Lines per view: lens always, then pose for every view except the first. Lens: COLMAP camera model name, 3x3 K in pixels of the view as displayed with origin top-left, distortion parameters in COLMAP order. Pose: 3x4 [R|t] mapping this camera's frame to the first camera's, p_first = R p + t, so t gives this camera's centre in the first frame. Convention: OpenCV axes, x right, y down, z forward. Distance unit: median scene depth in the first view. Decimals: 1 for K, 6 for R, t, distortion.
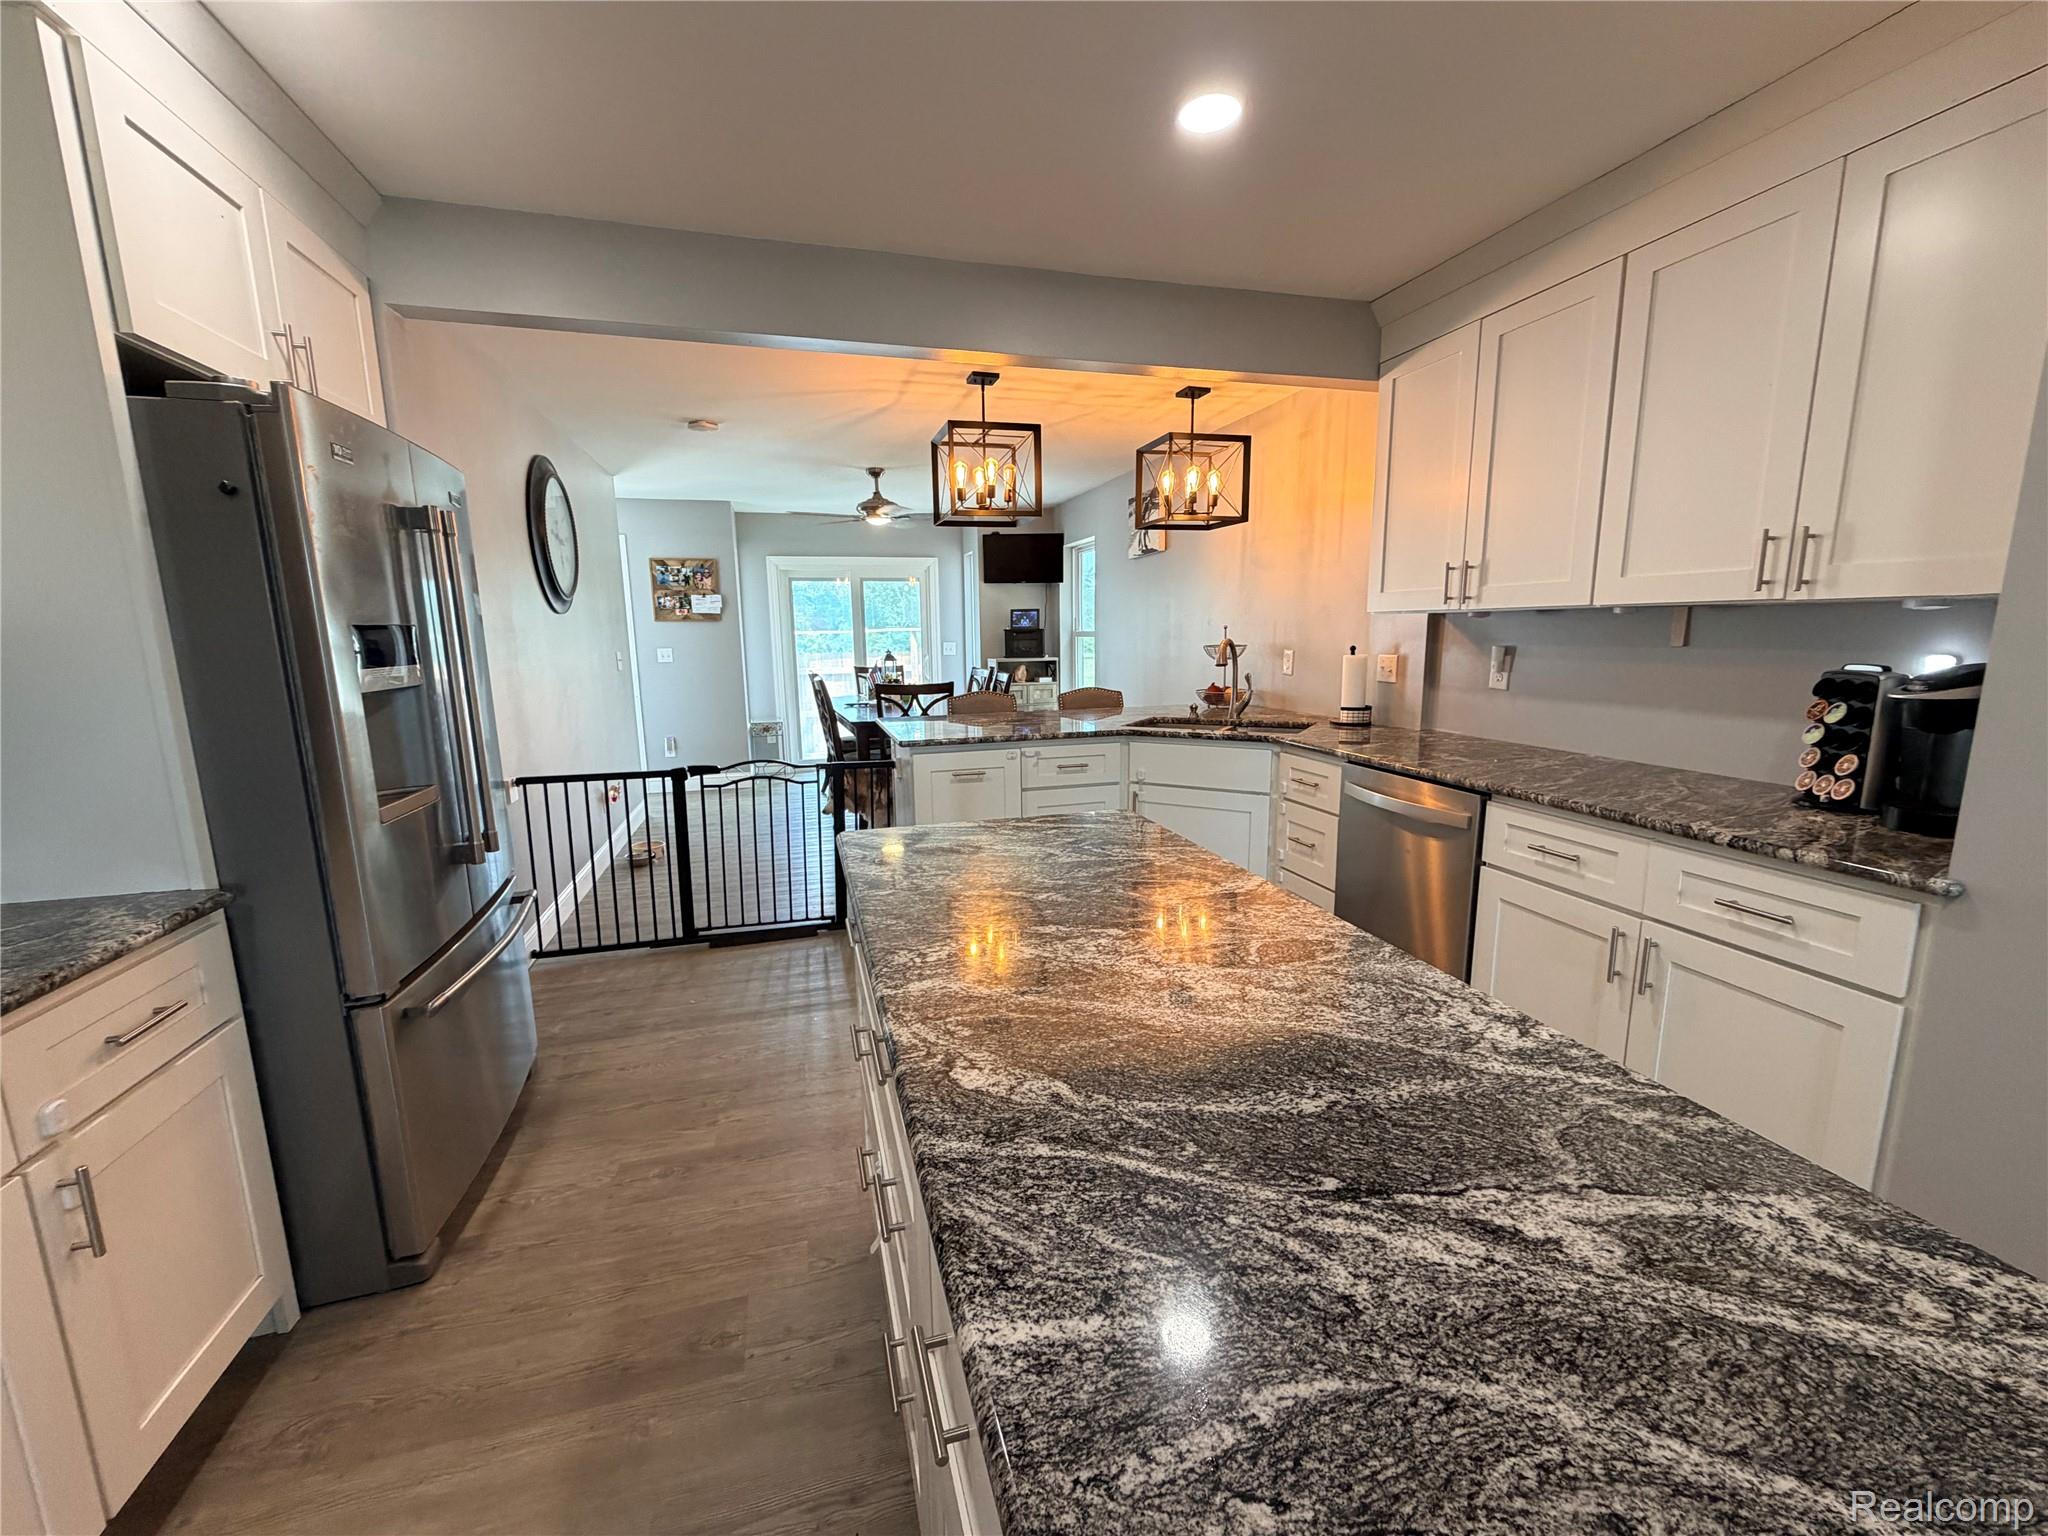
lens RADIAL K [[816.0, 0, 1018.6], [0, 816.0, 768.8], [0, 0, 1]] dist [0.001395, -0.000548]
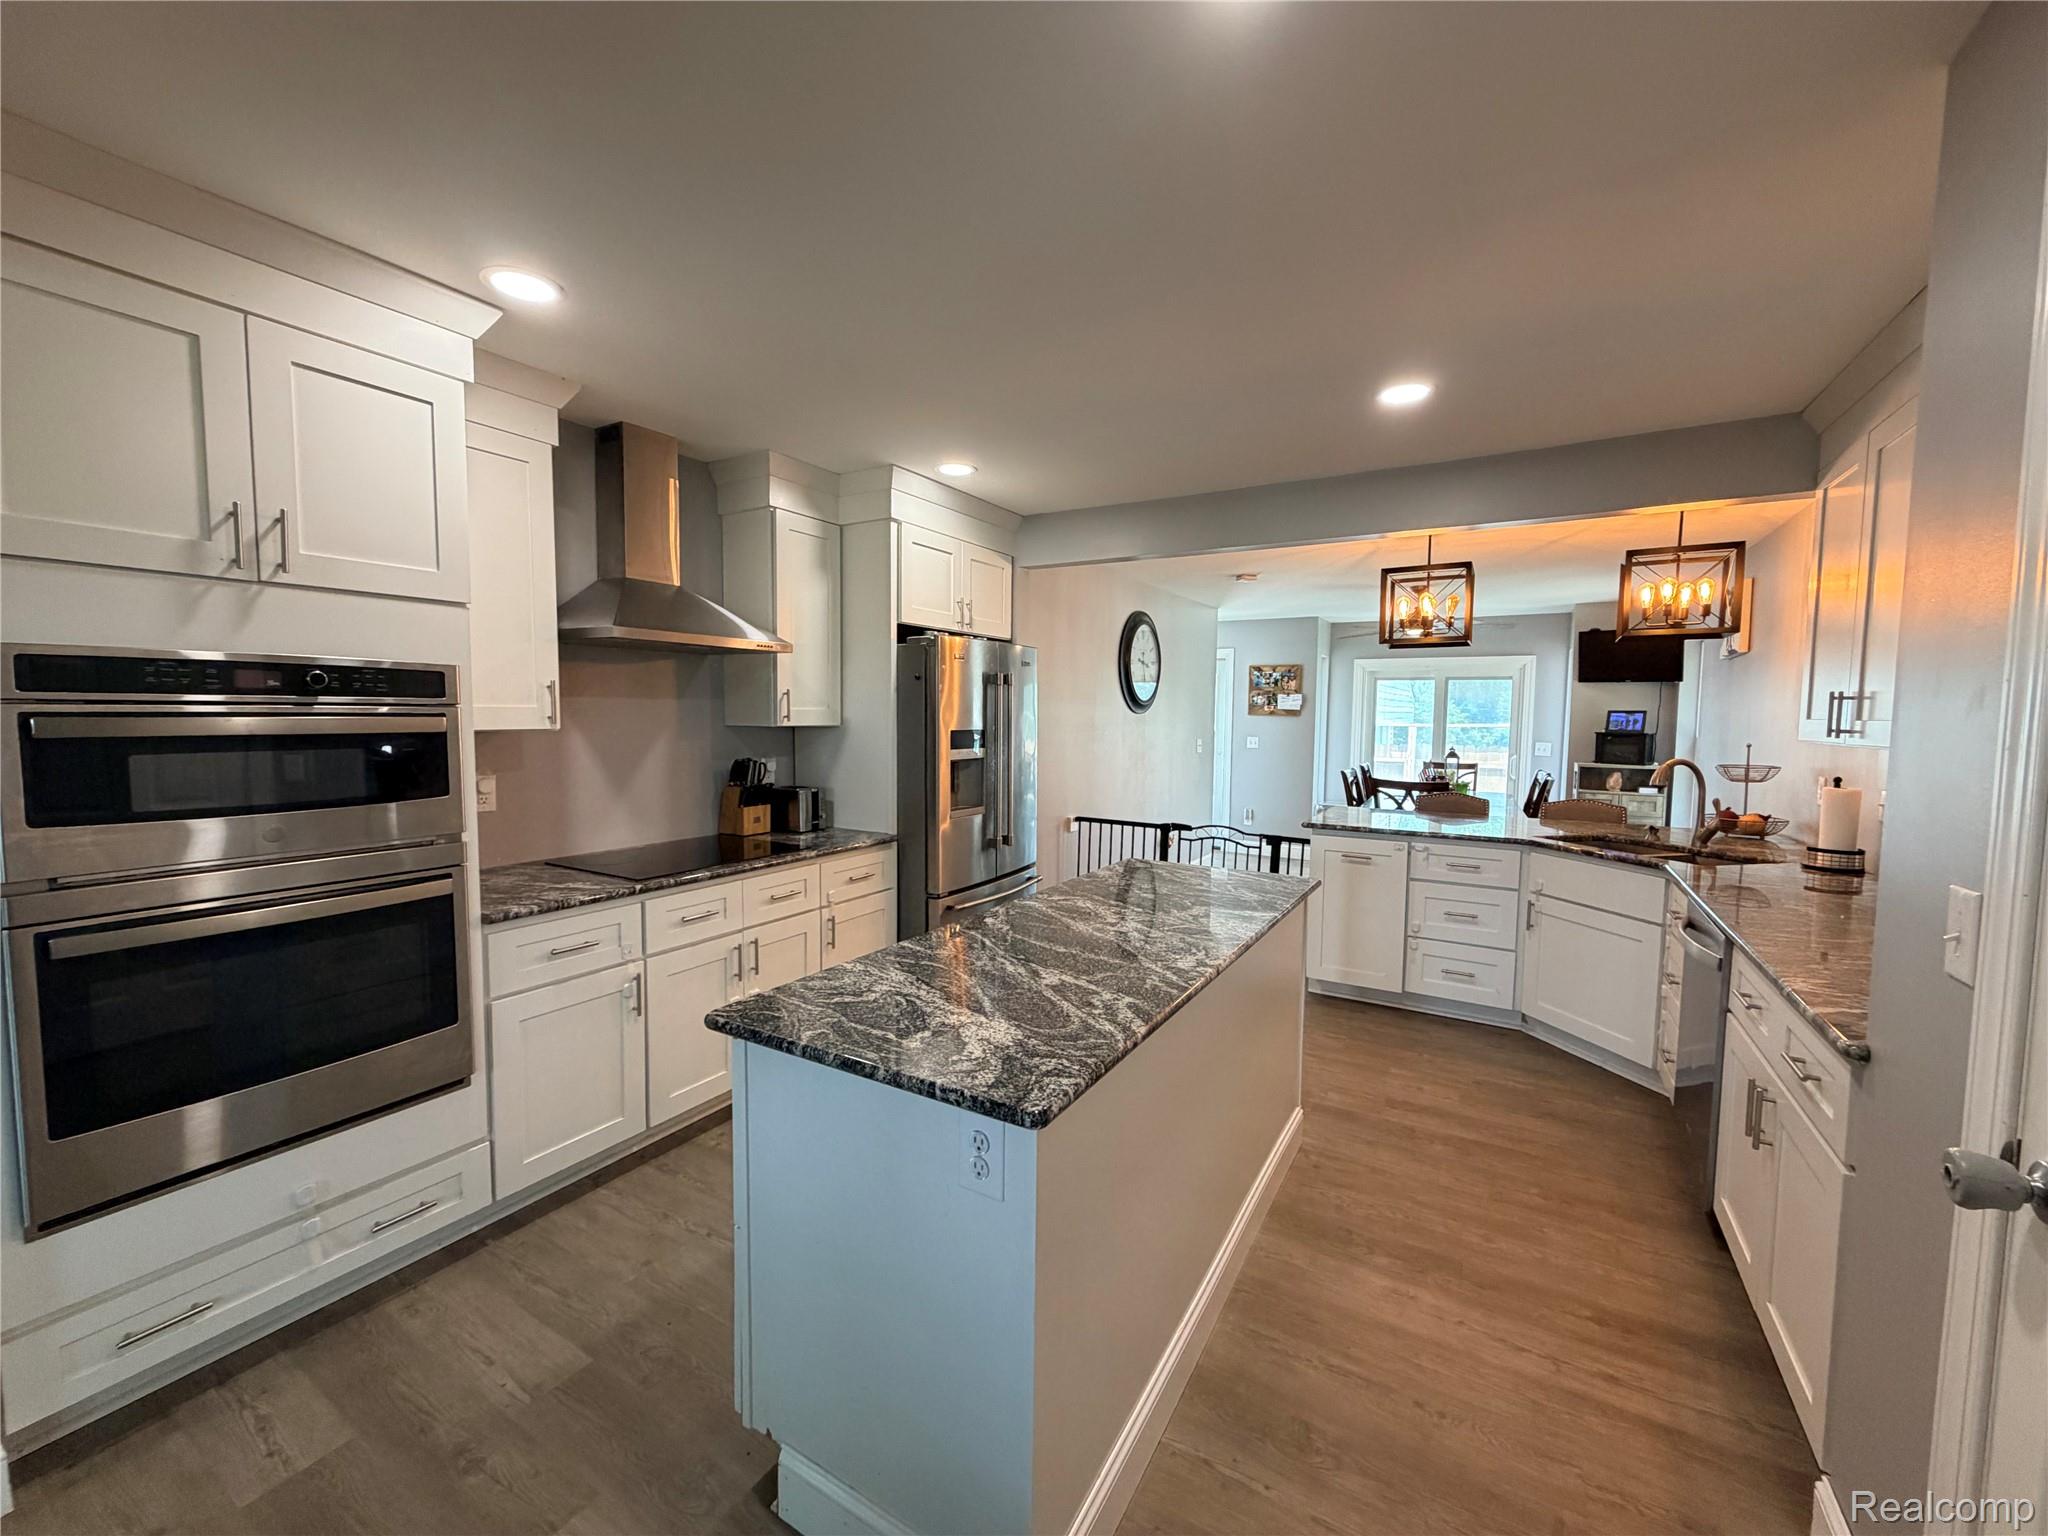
lens RADIAL K [[816.0, 0, 1018.6], [0, 816.0, 768.8], [0, 0, 1]] dist [0.001395, -0.000548]
pose [[0.684209, 0.072137, -0.725709, 0.450349], [-0.143742, 0.988915, -0.037221, -0.005368], [0.714980, 0.129782, 0.686994, -0.194708]]
